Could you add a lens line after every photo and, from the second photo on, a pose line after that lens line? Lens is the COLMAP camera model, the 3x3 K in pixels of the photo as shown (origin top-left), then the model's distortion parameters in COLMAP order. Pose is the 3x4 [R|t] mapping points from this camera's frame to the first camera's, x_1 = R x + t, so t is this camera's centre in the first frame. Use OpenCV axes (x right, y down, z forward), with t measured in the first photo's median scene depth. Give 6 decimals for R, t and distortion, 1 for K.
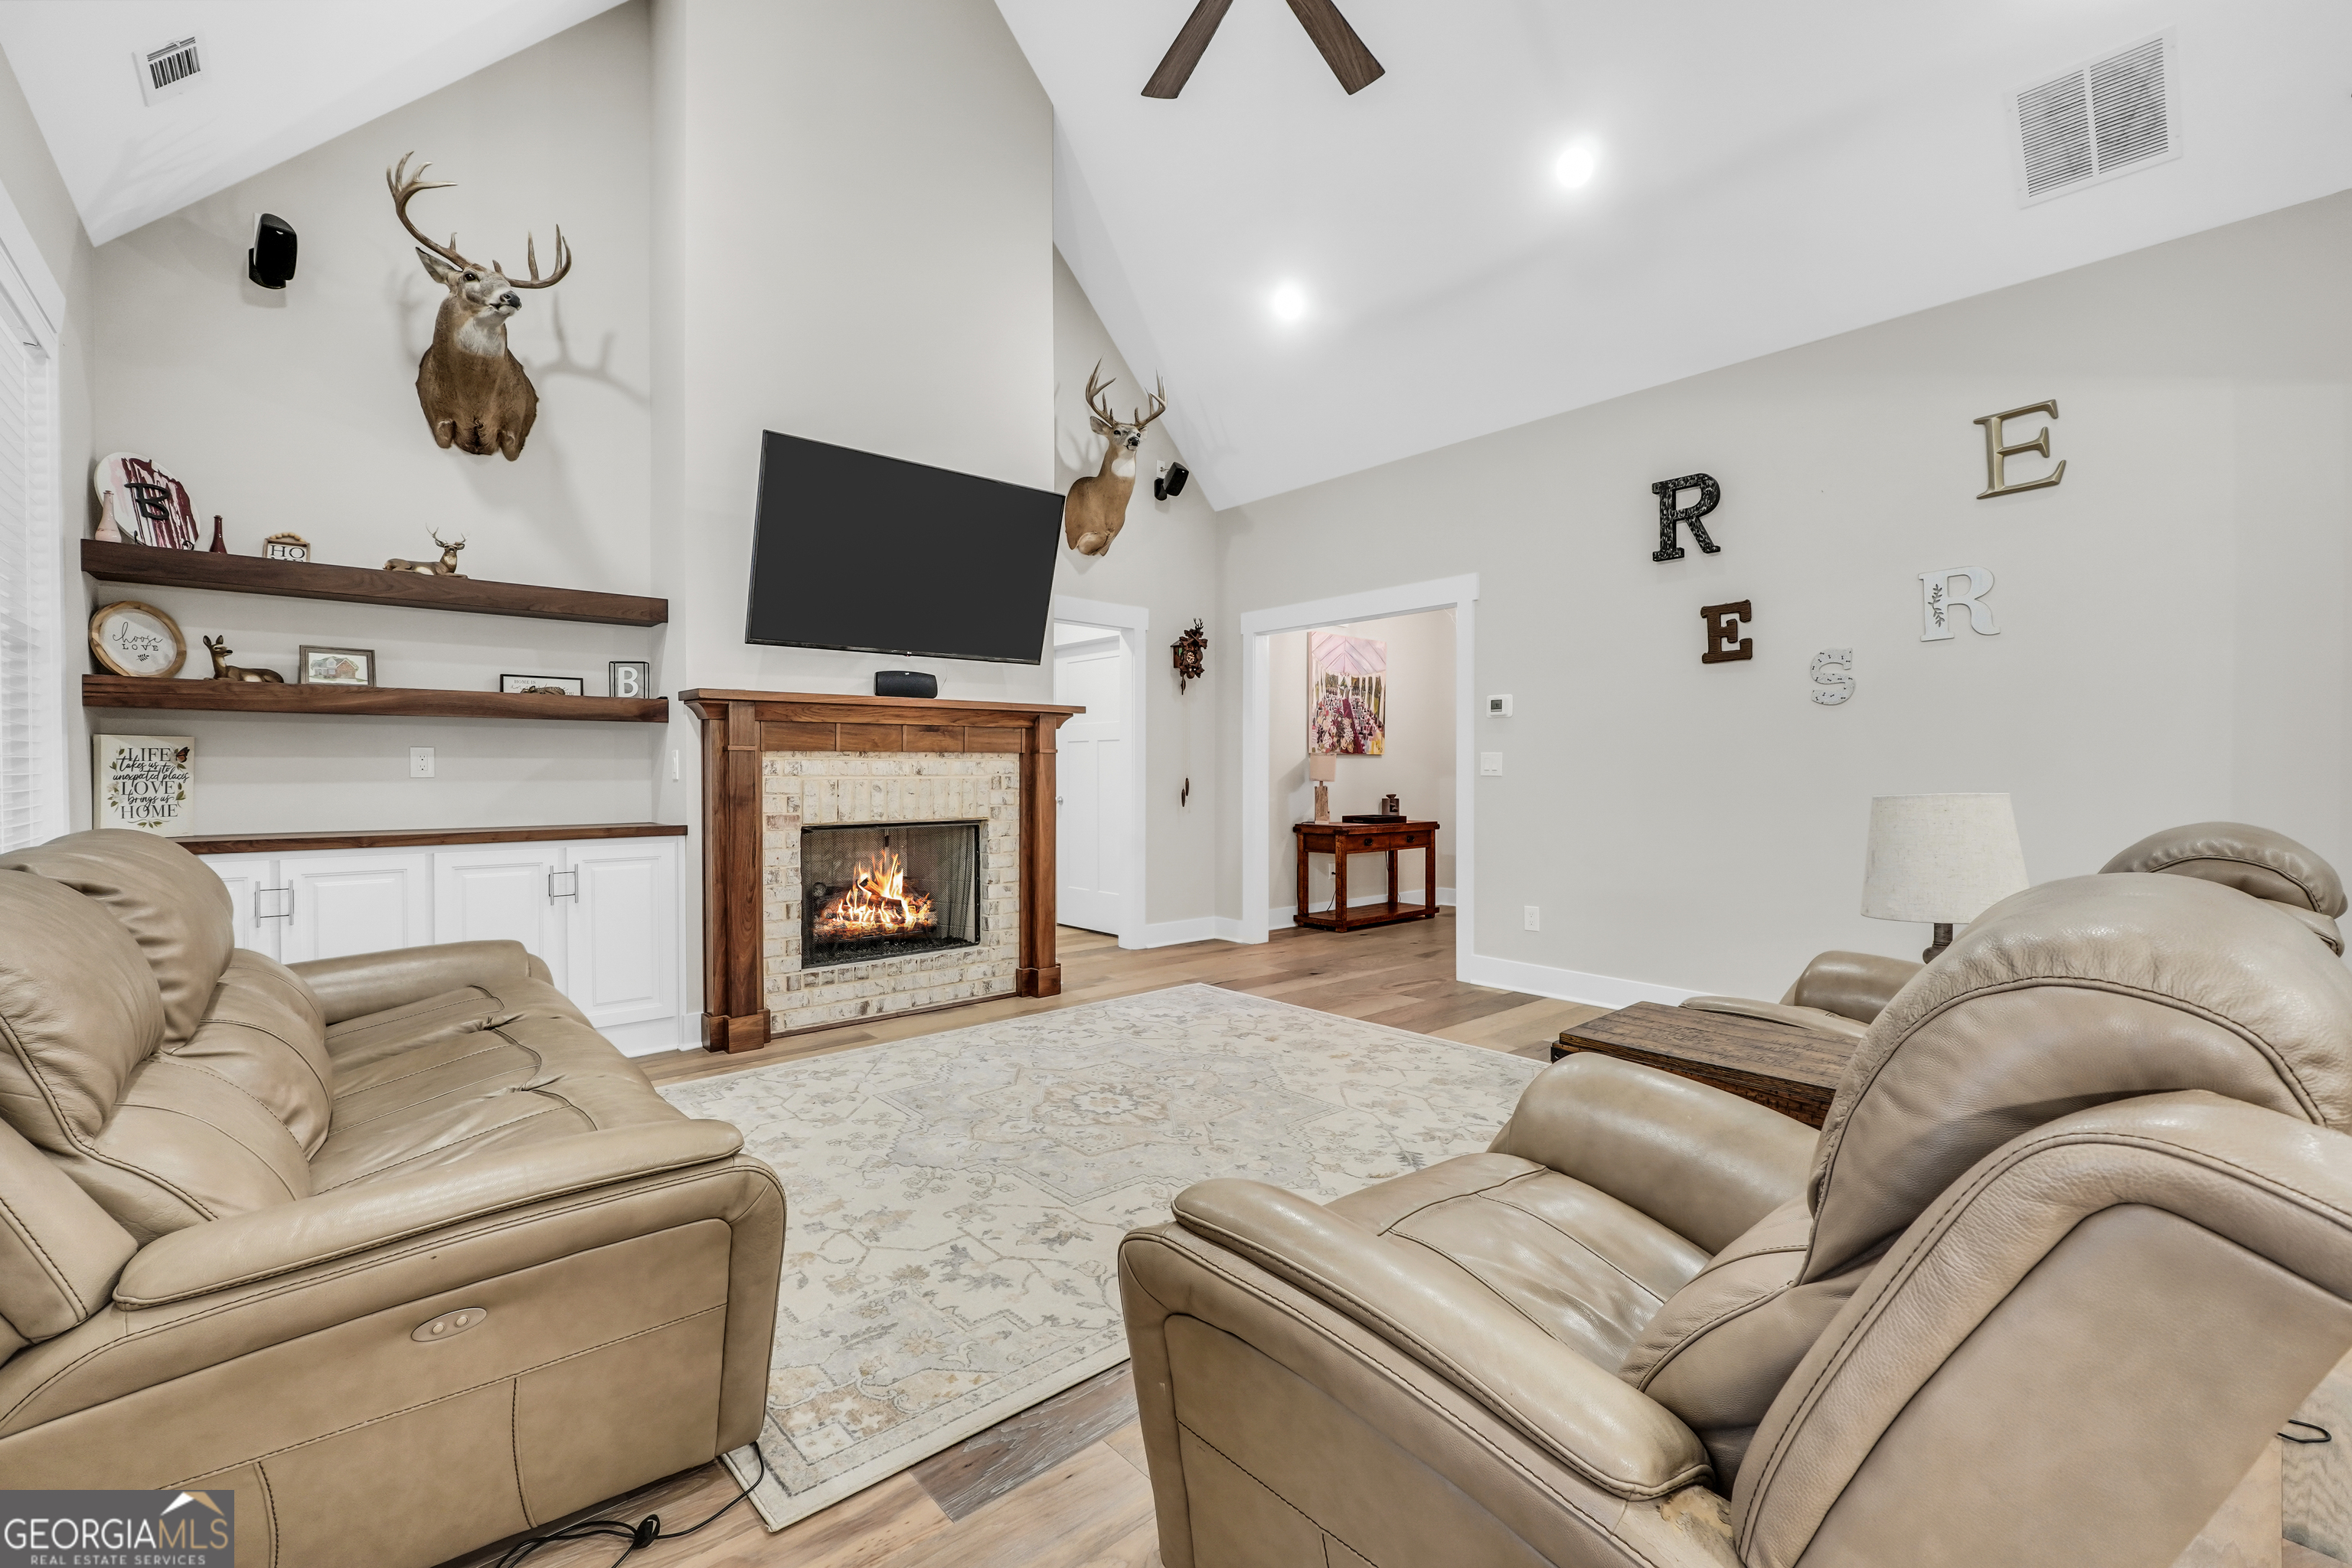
lens RADIAL K [[985.6, 0, 1169.9], [0, 985.6, 779.7], [0, 0, 1]] dist [-0.004314, 0.000529]
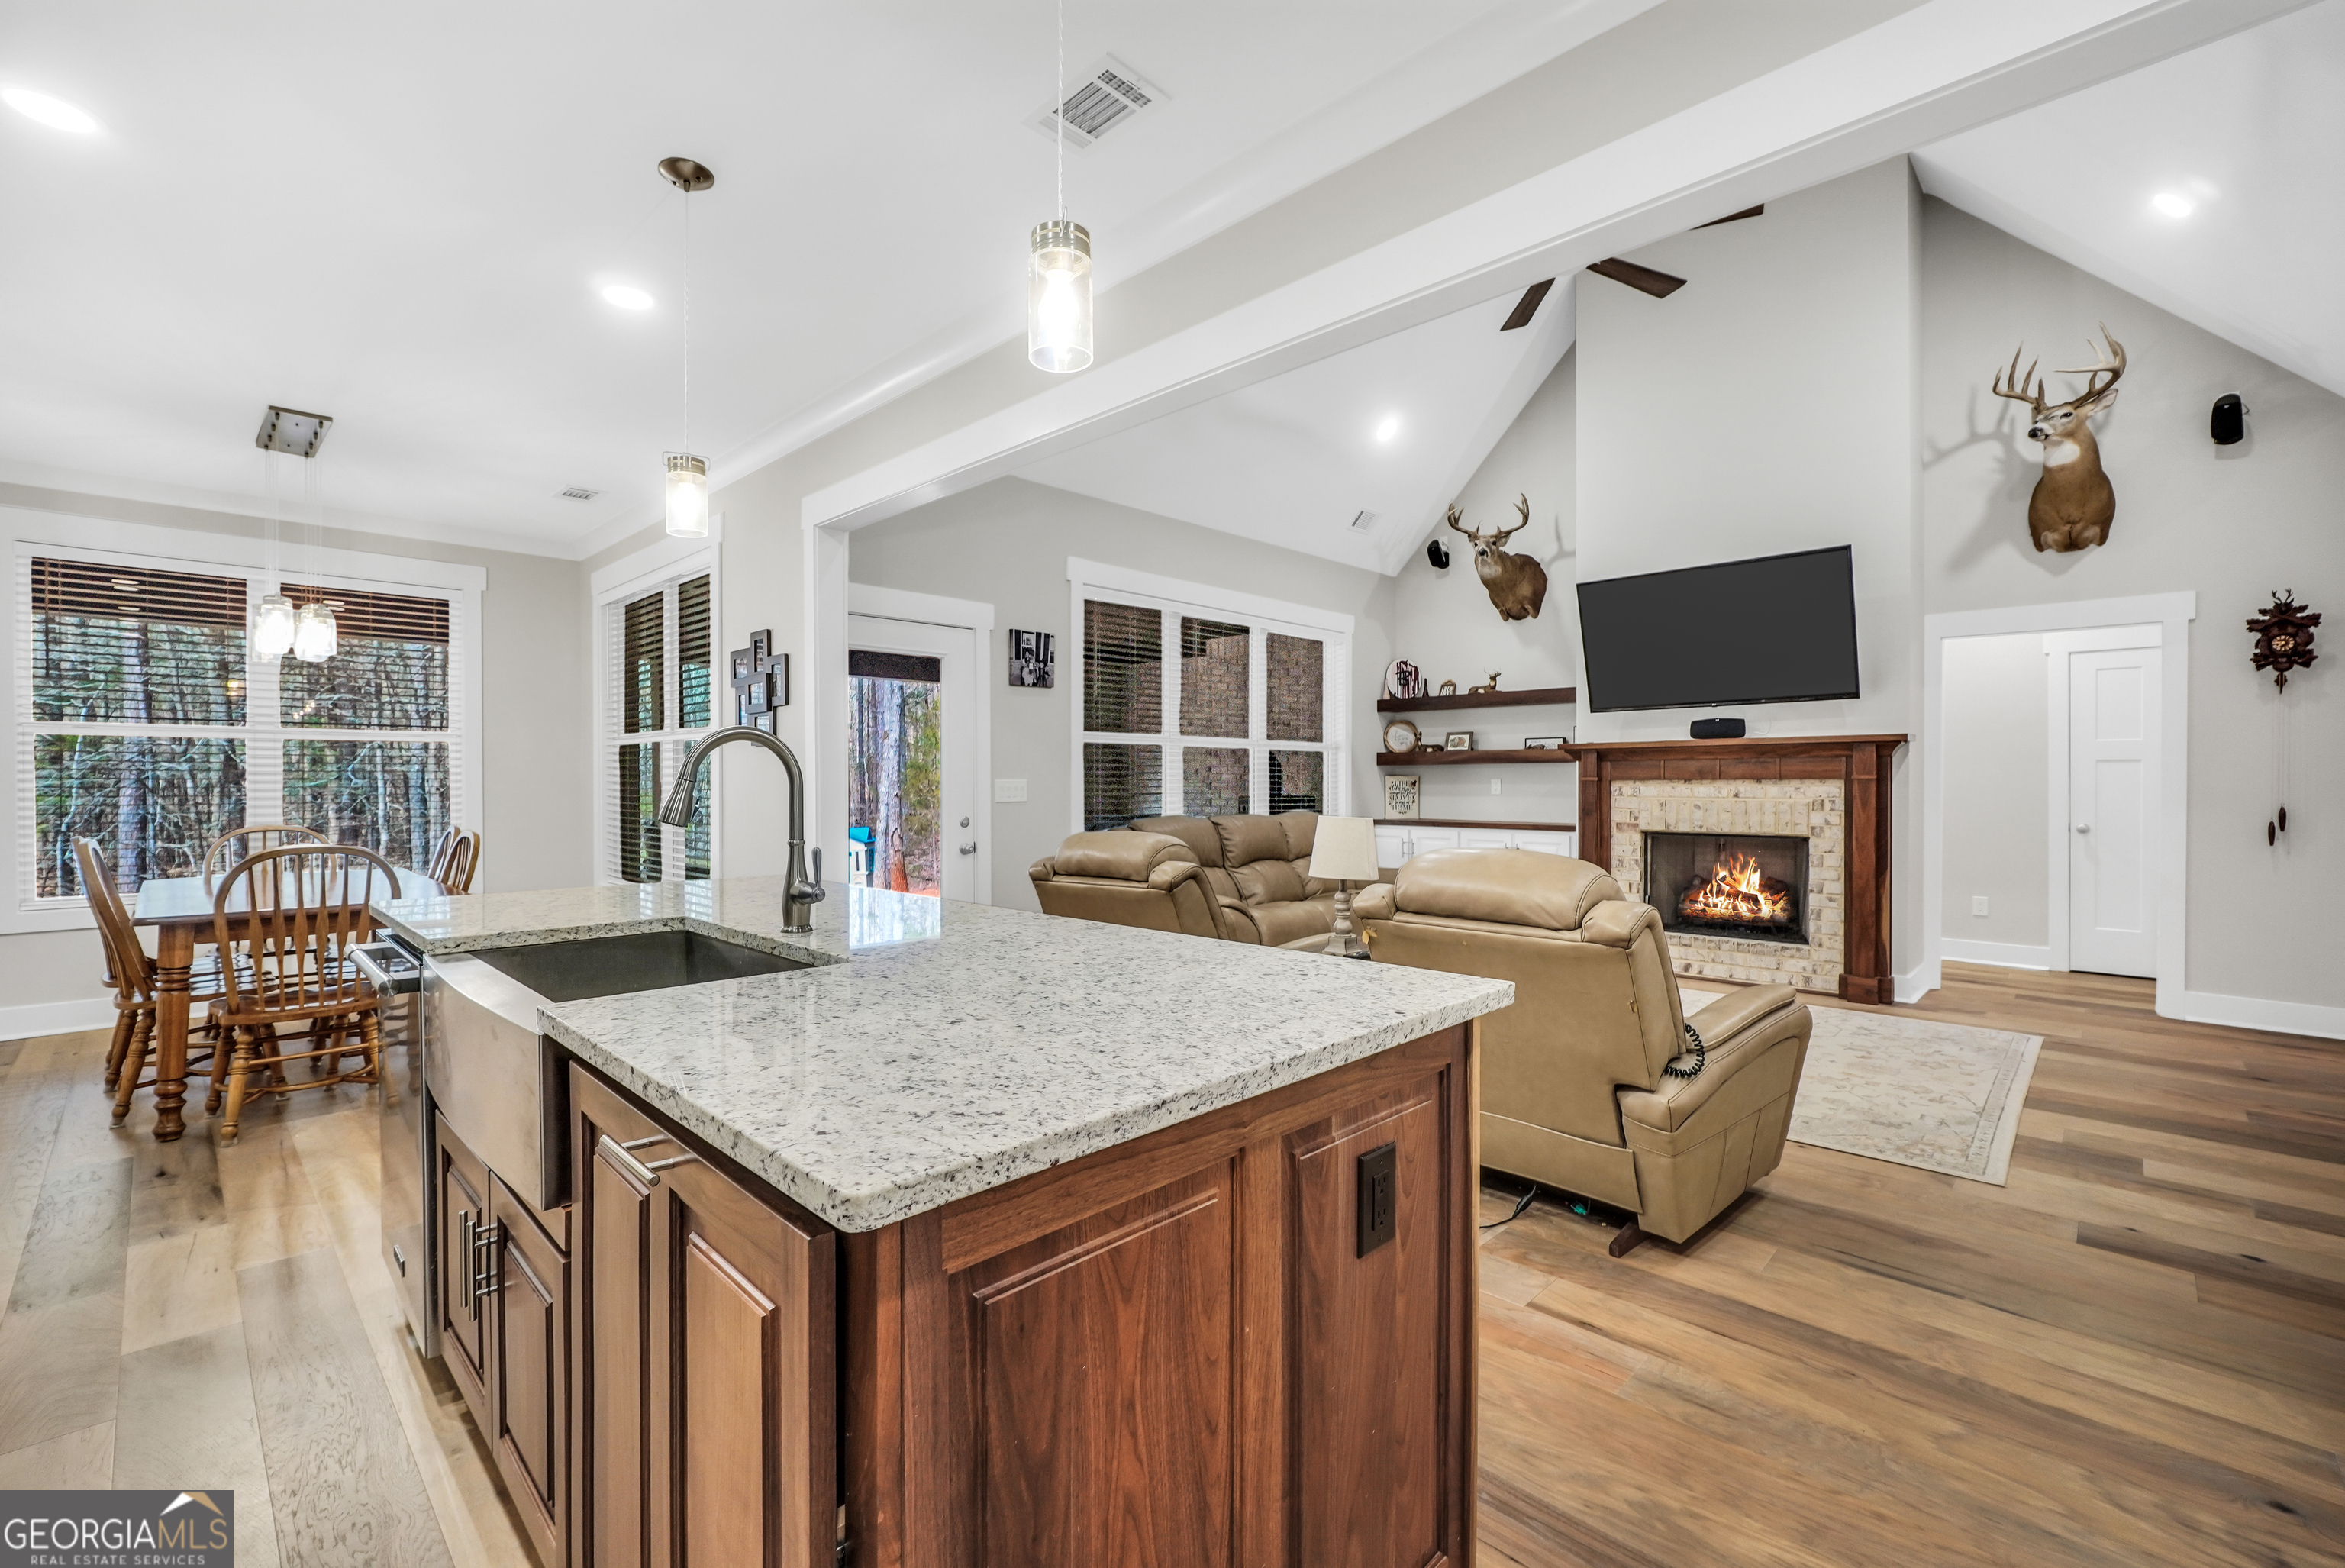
lens RADIAL K [[982.7, 0, 1165.9], [0, 982.7, 784.0], [0, 0, 1]] dist [-0.004314, 0.000529]
pose [[0.090271, 0.006315, -0.995897, 0.963914], [-0.005254, 0.999969, 0.005864, -0.026256], [0.995903, 0.004703, 0.090302, 0.151628]]
